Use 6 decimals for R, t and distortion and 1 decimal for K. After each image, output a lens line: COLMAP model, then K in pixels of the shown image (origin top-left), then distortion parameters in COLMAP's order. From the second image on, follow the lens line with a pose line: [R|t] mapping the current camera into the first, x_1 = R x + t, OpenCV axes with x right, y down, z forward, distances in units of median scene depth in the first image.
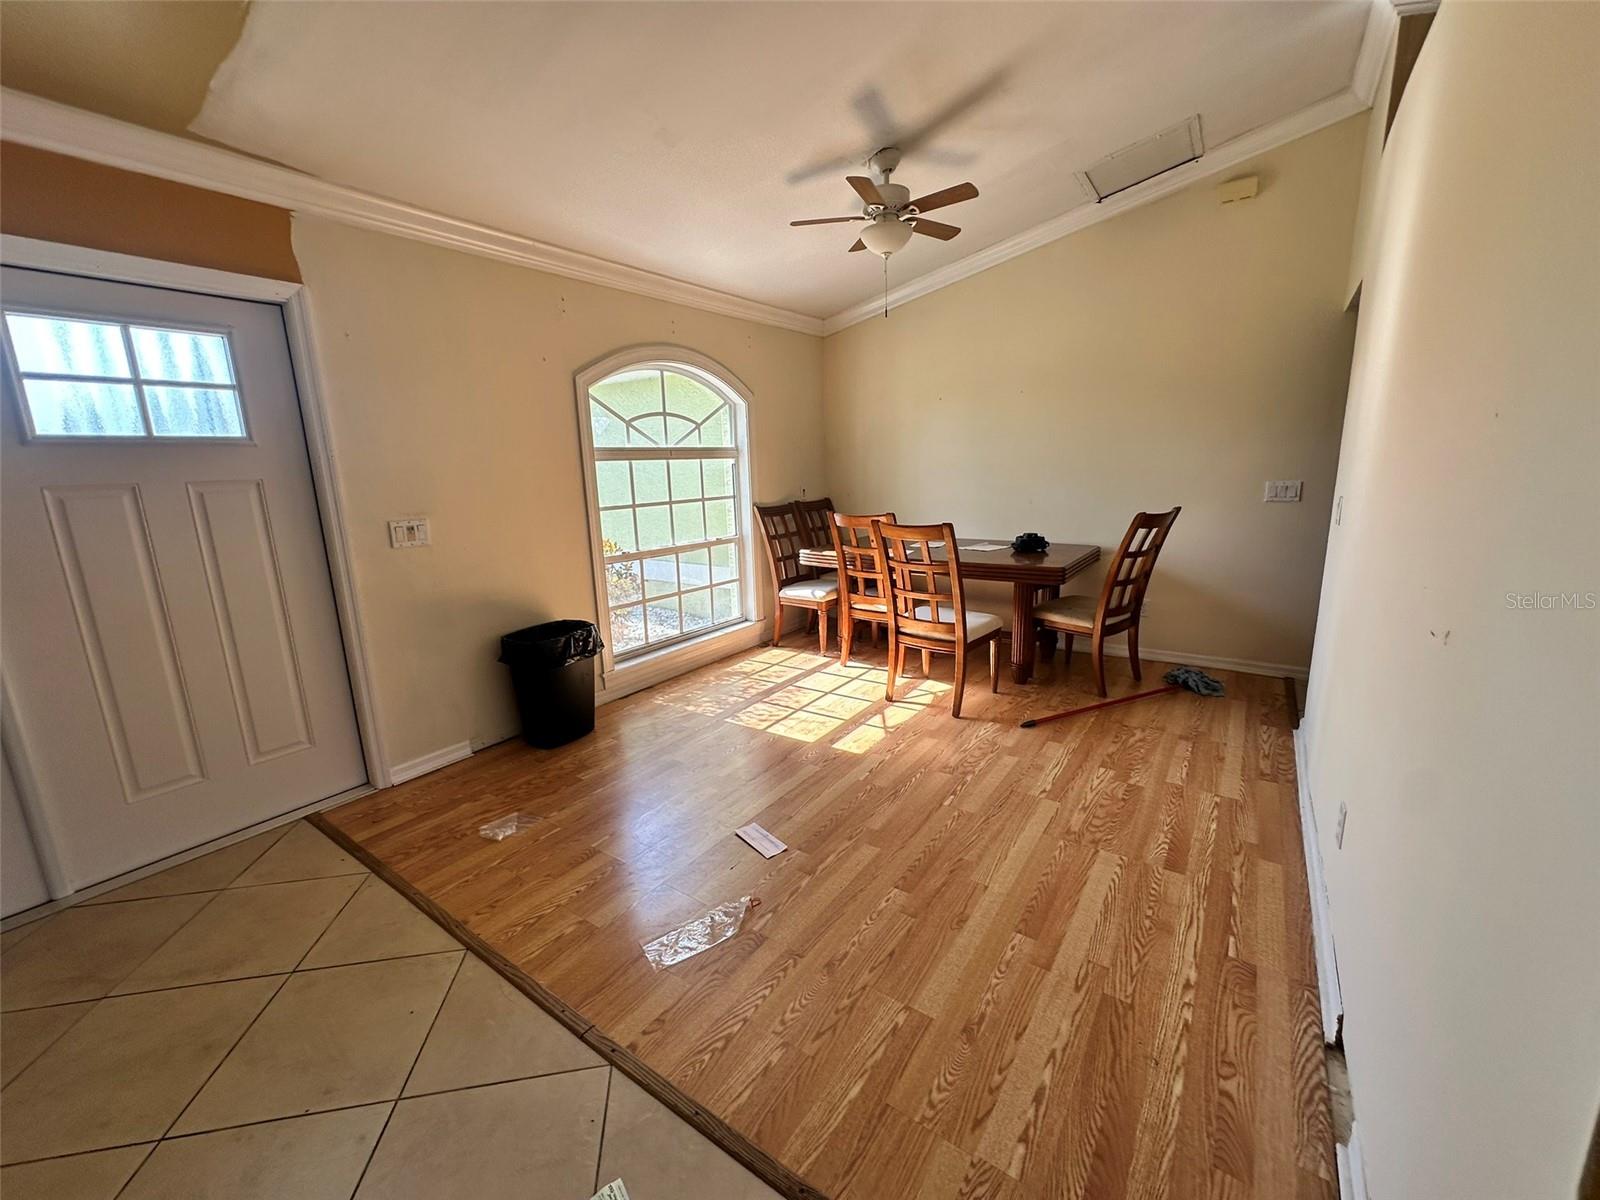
lens RADIAL K [[639.4, 0, 800.0], [0, 639.4, 600.0], [0, 0, 1]] dist [0.000338, 0.000087]
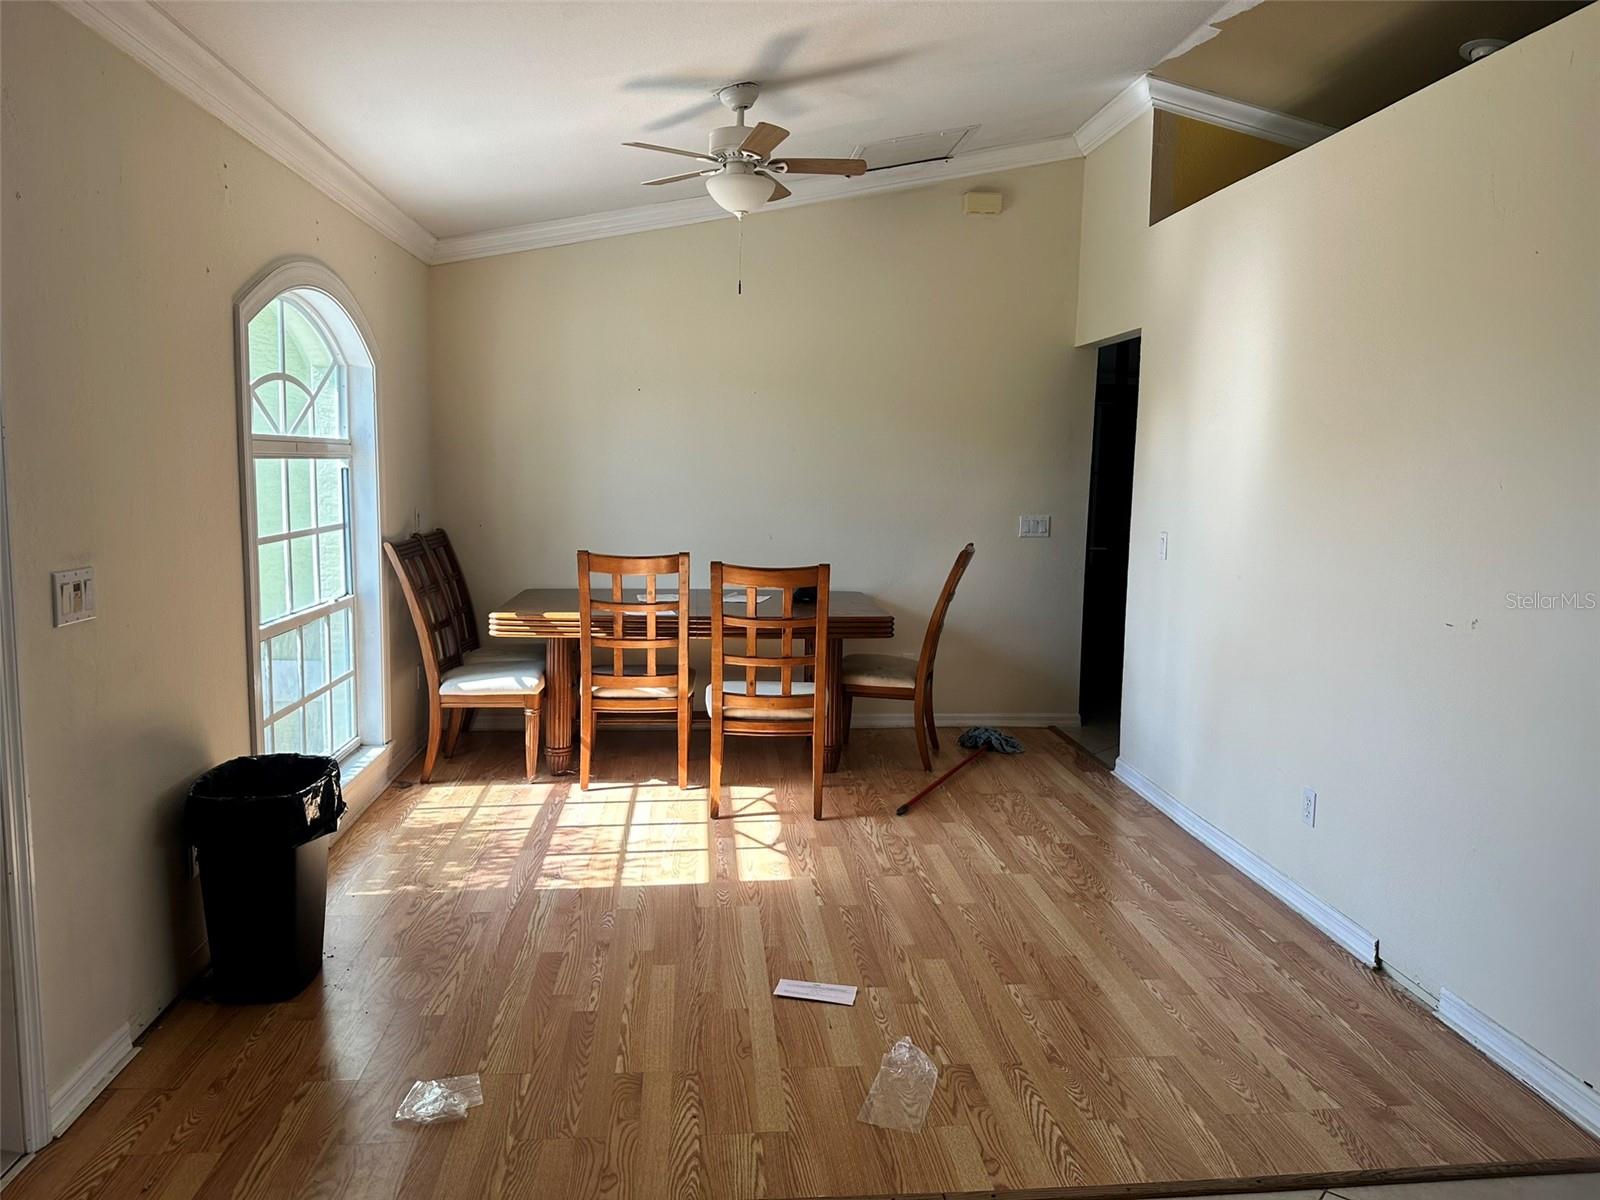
lens RADIAL K [[1127.0, 0, 791.2], [0, 1127.0, 608.9], [0, 0, 1]] dist [0.120788, -0.205759]
pose [[0.756715, -0.039621, 0.652543, -0.621028], [0.096767, 0.993955, -0.051864, 0.001930], [-0.646543, 0.102391, 0.755975, -0.010761]]
